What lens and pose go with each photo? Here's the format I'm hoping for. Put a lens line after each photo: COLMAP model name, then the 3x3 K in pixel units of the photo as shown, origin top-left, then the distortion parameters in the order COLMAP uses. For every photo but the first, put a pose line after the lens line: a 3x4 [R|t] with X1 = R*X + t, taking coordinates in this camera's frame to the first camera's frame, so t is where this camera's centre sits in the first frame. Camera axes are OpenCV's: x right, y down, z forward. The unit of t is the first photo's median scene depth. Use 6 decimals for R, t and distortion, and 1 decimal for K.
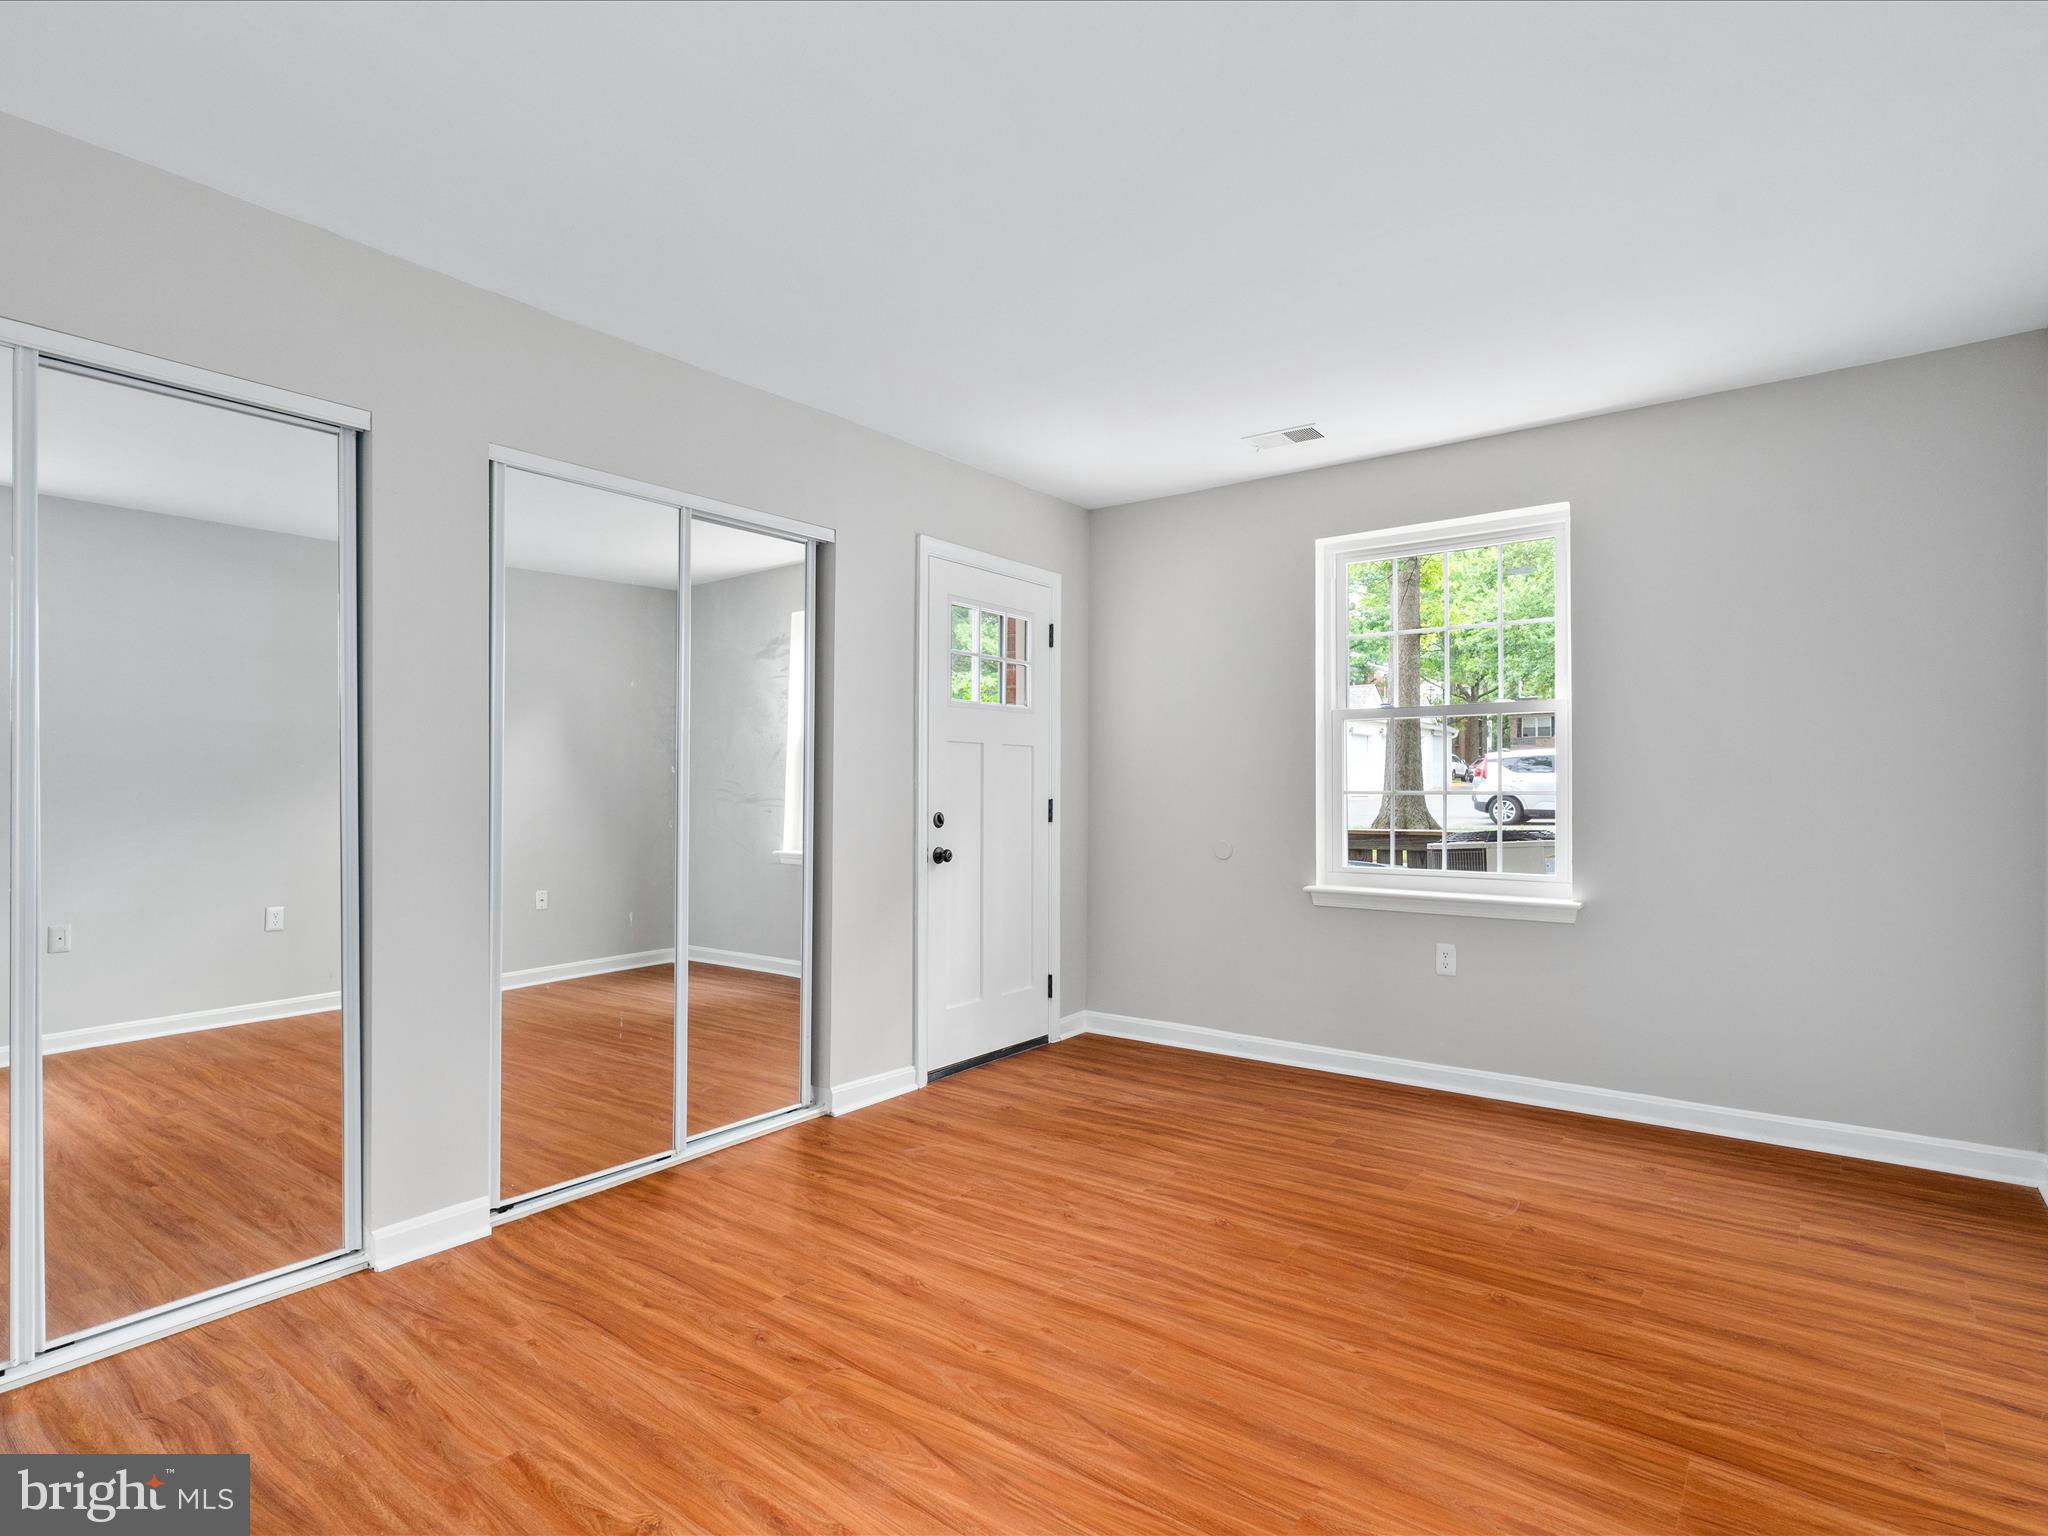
lens RADIAL K [[1061.3, 0, 1012.3], [0, 1061.3, 784.5], [0, 0, 1]] dist [-0.001881, 0.001702]
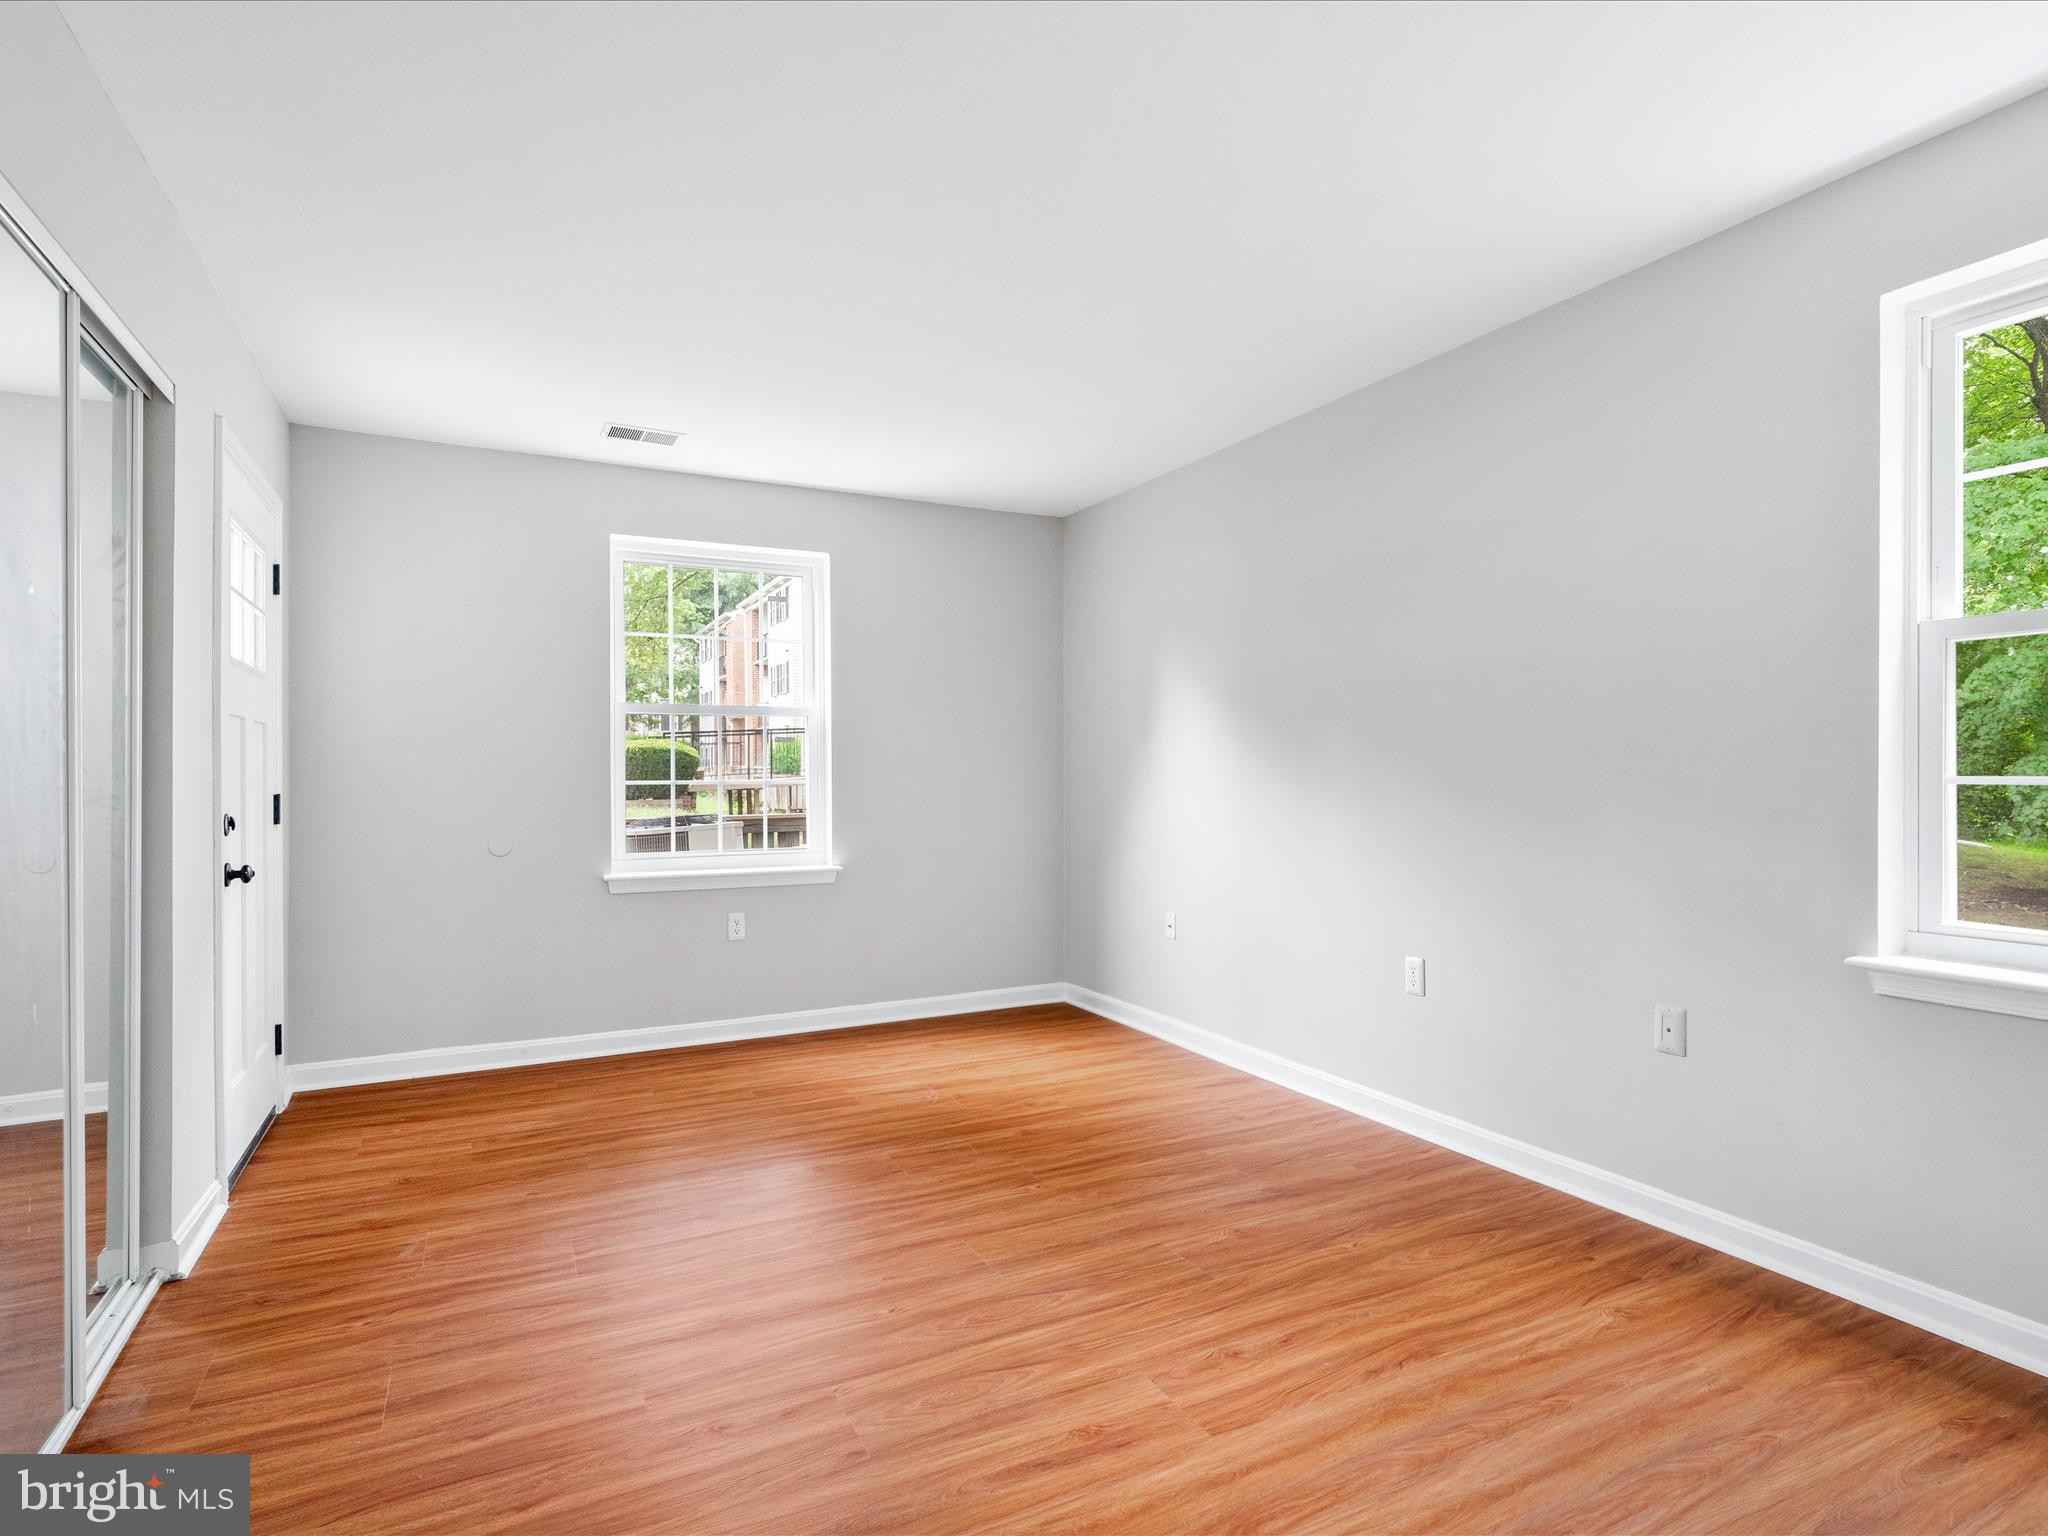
lens RADIAL K [[1044.4, 0, 1018.5], [0, 1044.4, 770.4], [0, 0, 1]] dist [-0.002445, -0.000055]
pose [[0.430111, 0.005725, 0.902758, -0.582771], [-0.000677, 0.999982, -0.006020, 0.002267], [-0.902776, 0.001978, 0.430107, 0.281578]]
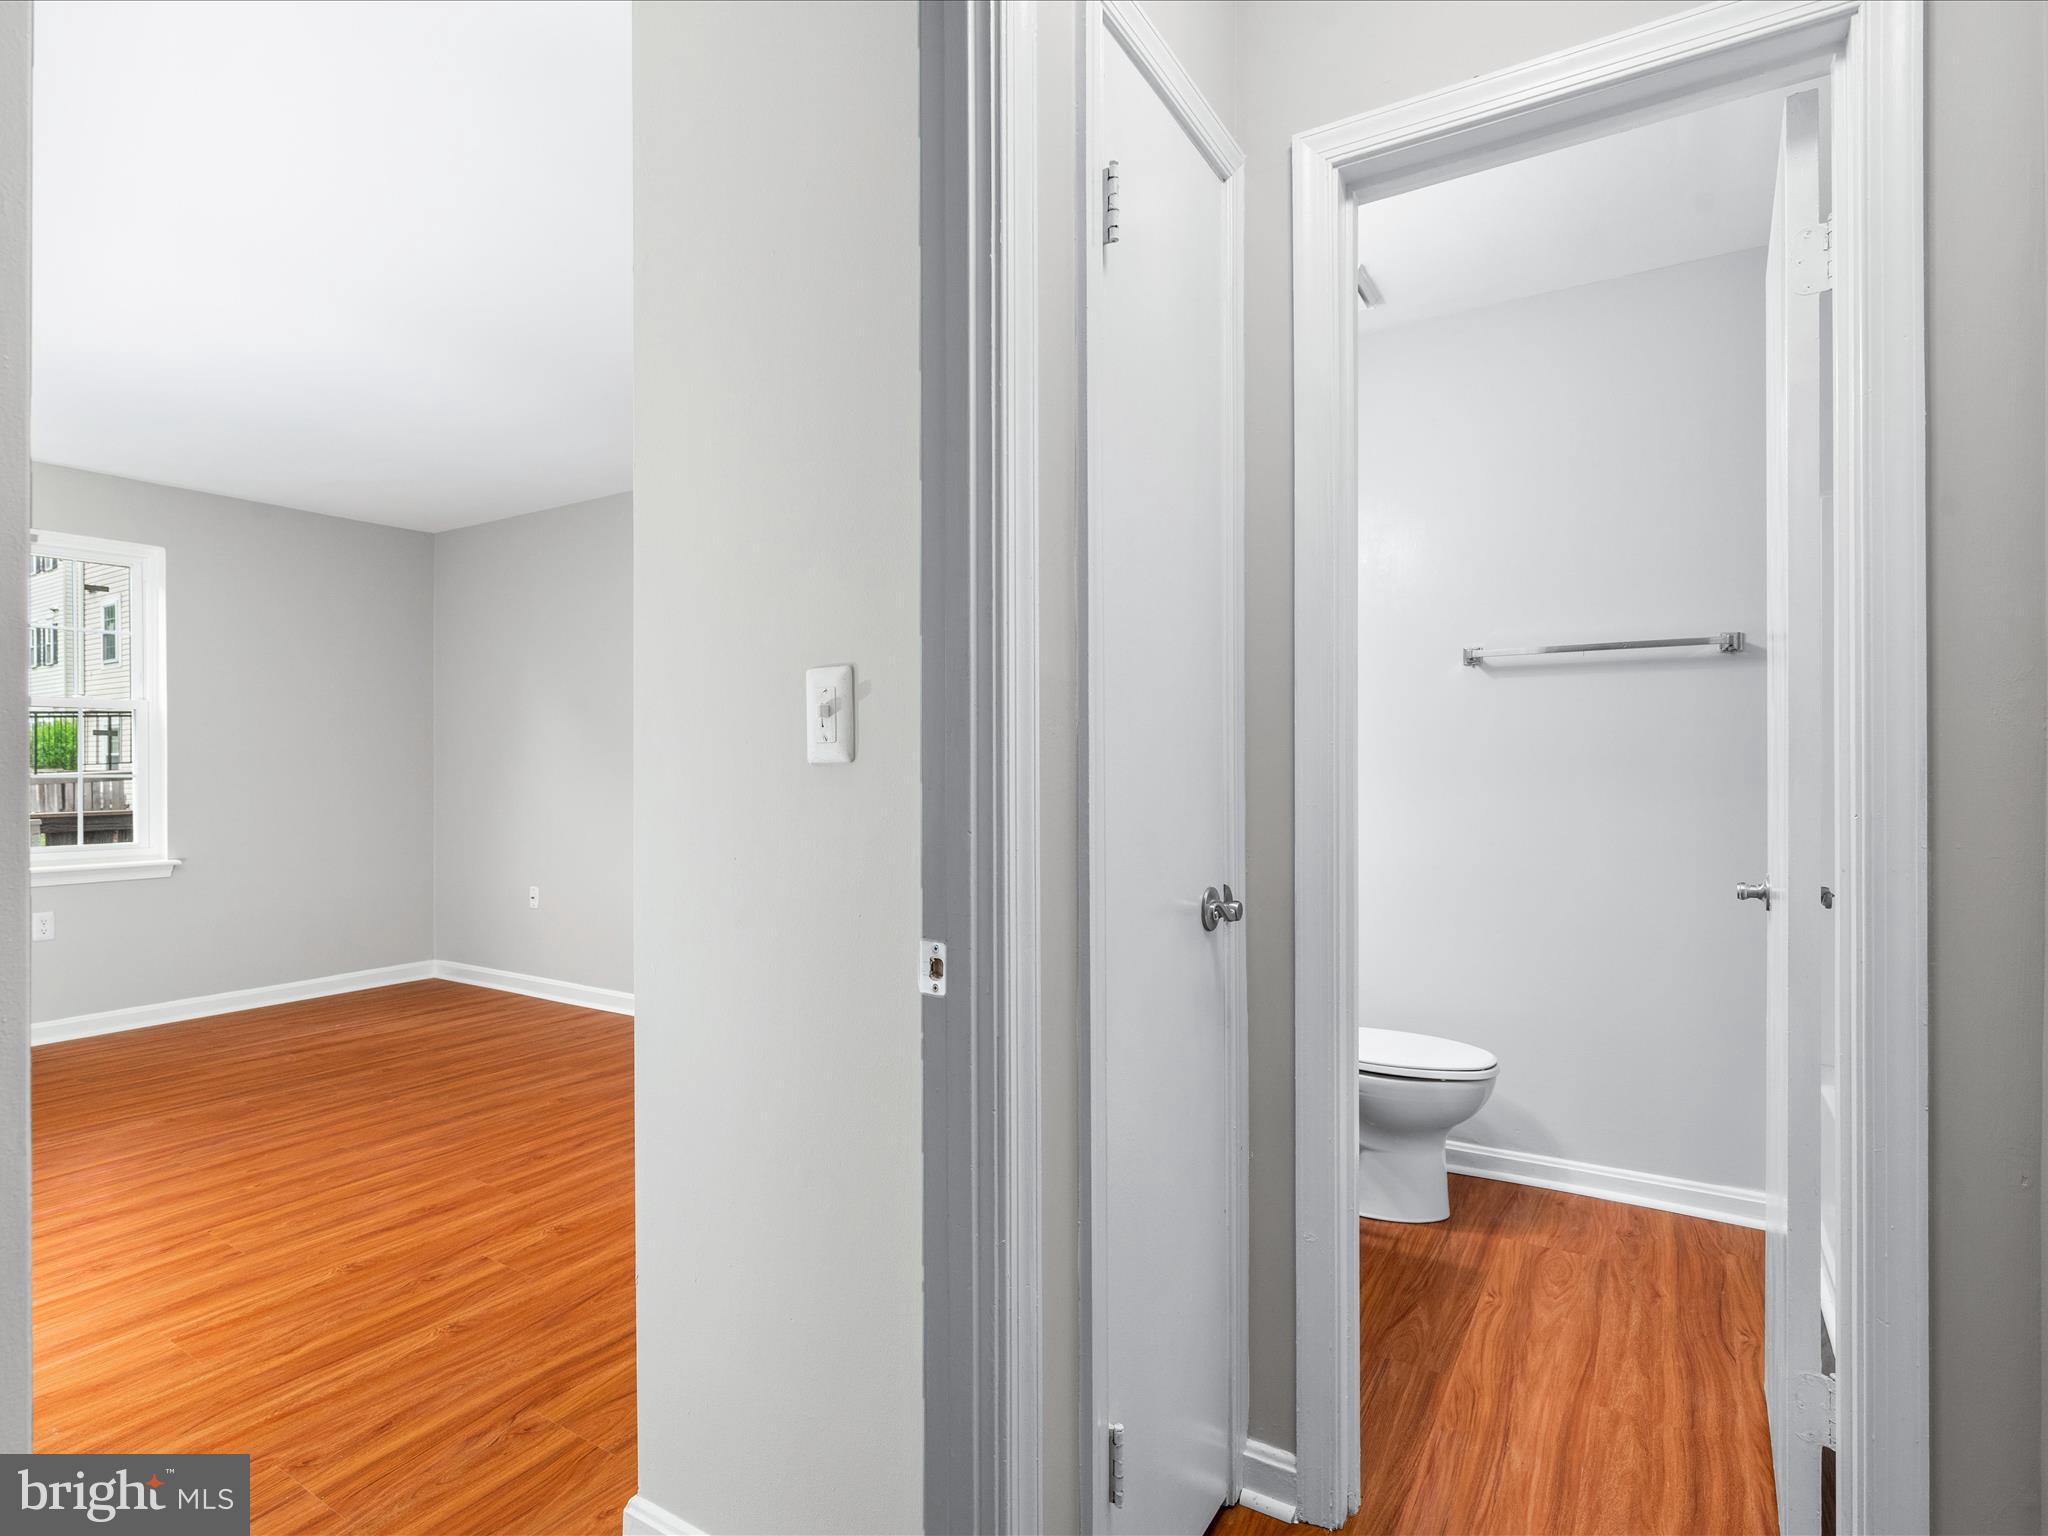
lens RADIAL K [[1044.4, 0, 1018.5], [0, 1044.4, 770.4], [0, 0, 1]] dist [-0.002445, -0.000055]
pose [[-0.090388, -0.000392, 0.995907, -0.926448], [-0.000441, 1.000000, 0.000354, 0.000127], [-0.995907, -0.000407, -0.090388, 0.095110]]
